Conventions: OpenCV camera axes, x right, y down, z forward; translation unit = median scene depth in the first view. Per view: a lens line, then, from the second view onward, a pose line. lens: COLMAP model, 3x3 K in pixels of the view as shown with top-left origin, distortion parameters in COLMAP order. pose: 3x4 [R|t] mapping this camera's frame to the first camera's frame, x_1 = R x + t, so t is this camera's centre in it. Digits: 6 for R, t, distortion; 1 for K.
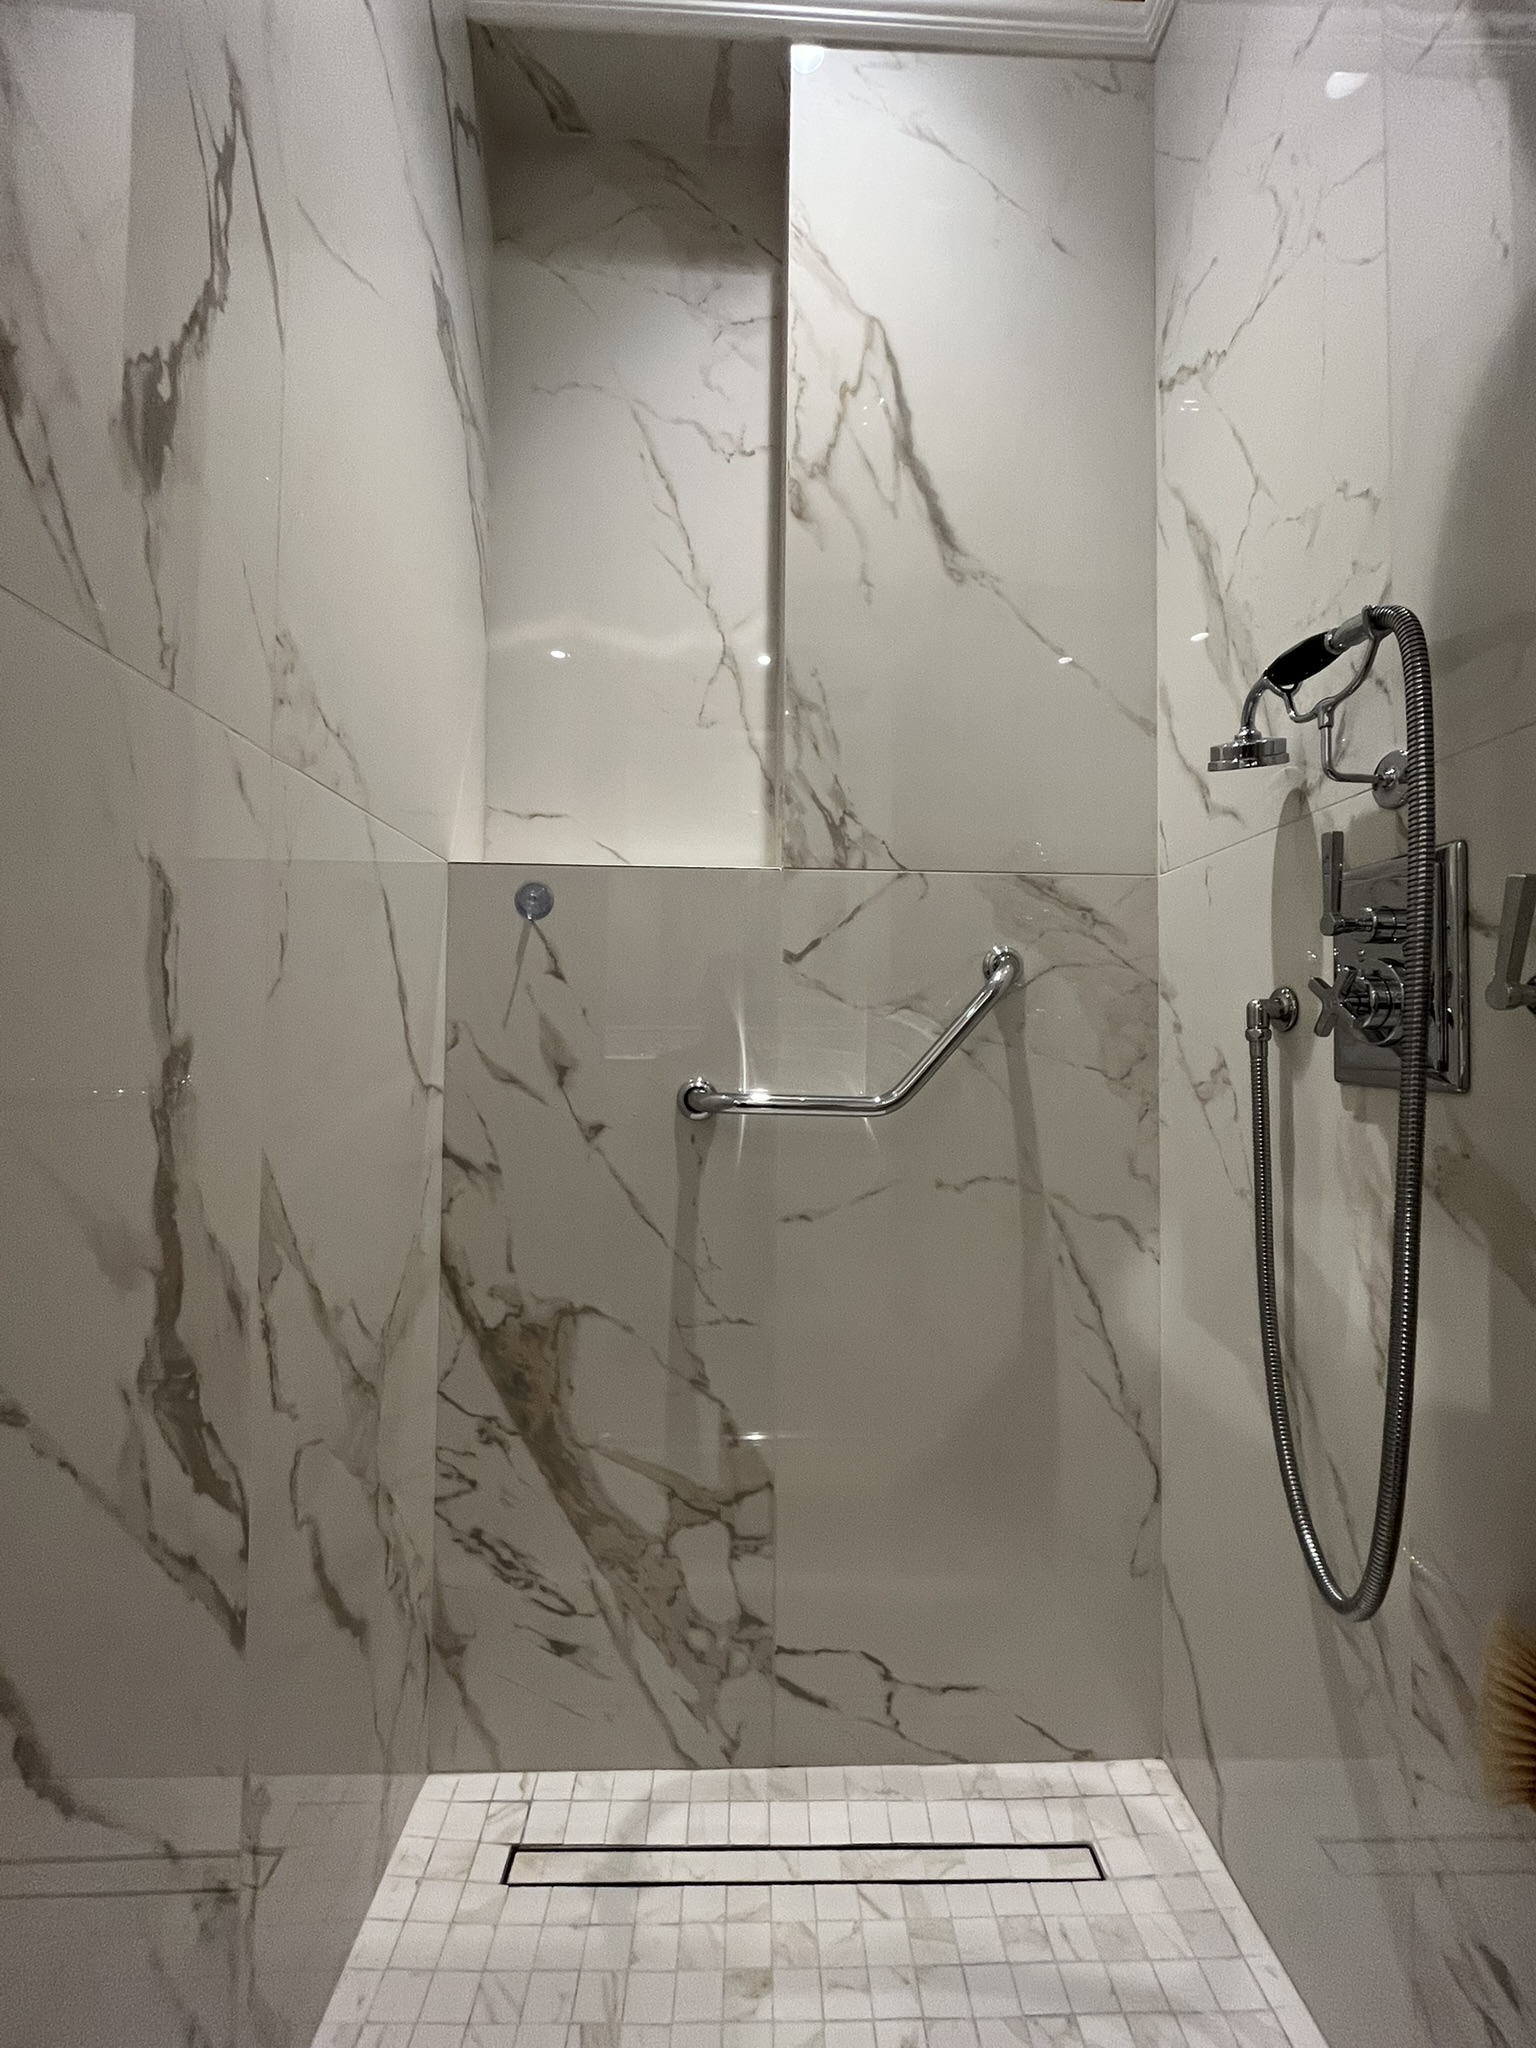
lens RADIAL K [[869.0, 0, 769.0], [0, 869.0, 1019.8], [0, 0, 1]] dist [-0.001410, 0.000225]
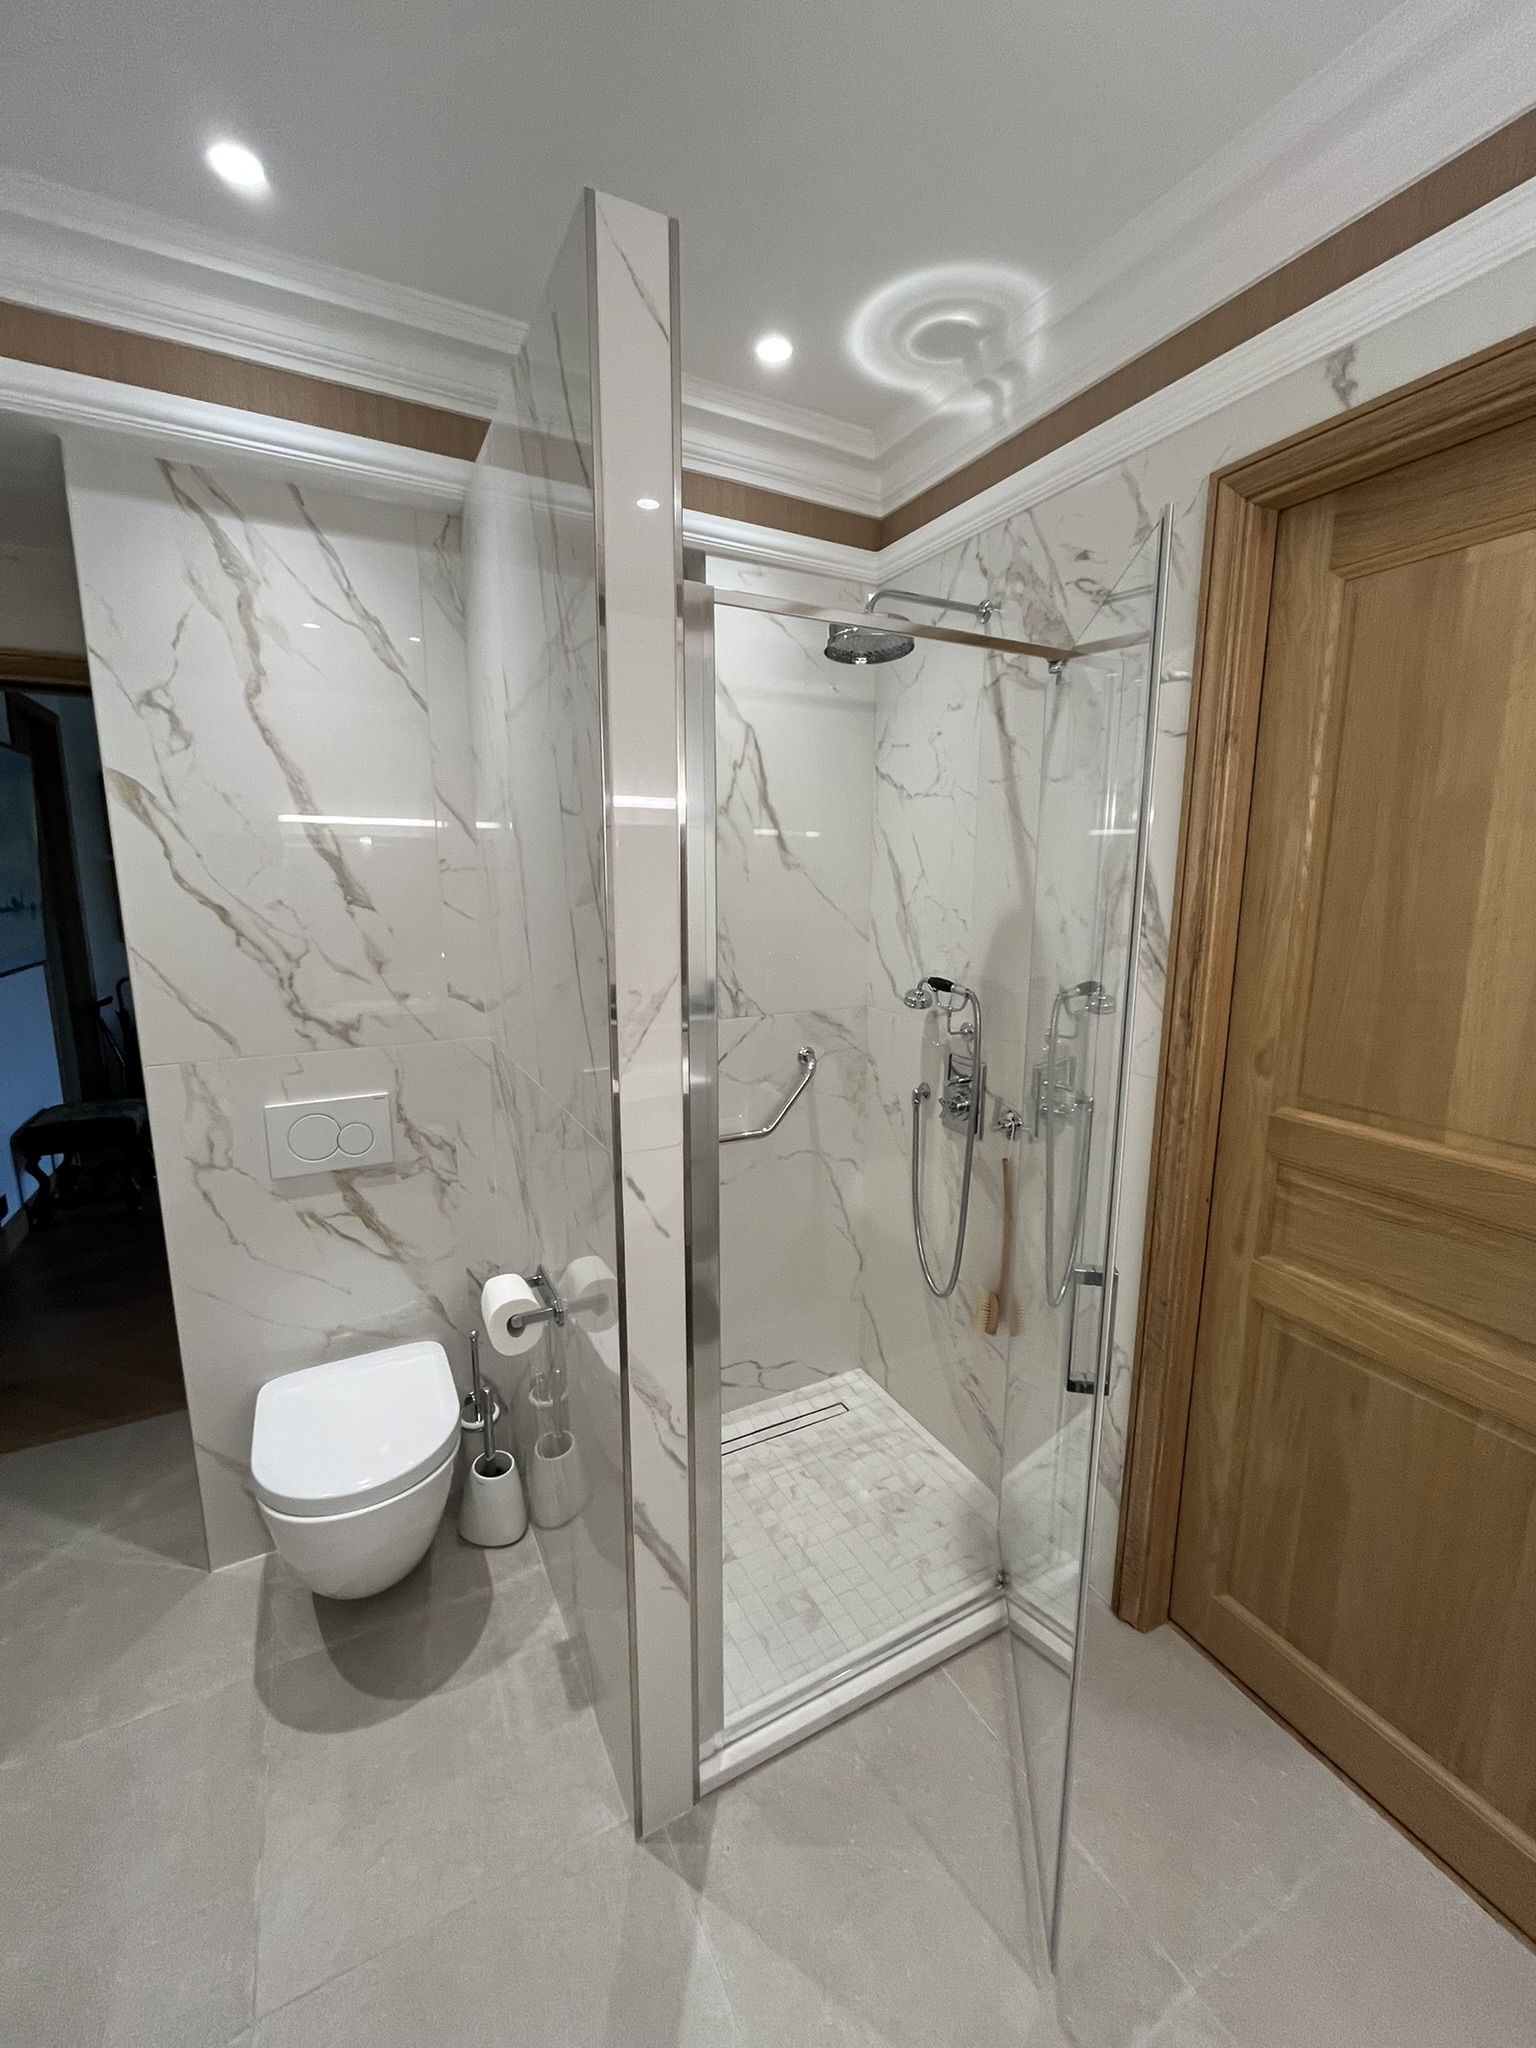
lens RADIAL K [[828.7, 0, 770.5], [0, 828.7, 1016.9], [0, 0, 1]] dist [-0.002455, 0.000487]
pose [[0.897520, -0.085485, 0.432608, -0.709228], [-0.007042, 0.978127, 0.207890, -0.601898], [-0.440917, -0.189632, 0.877287, -0.754858]]
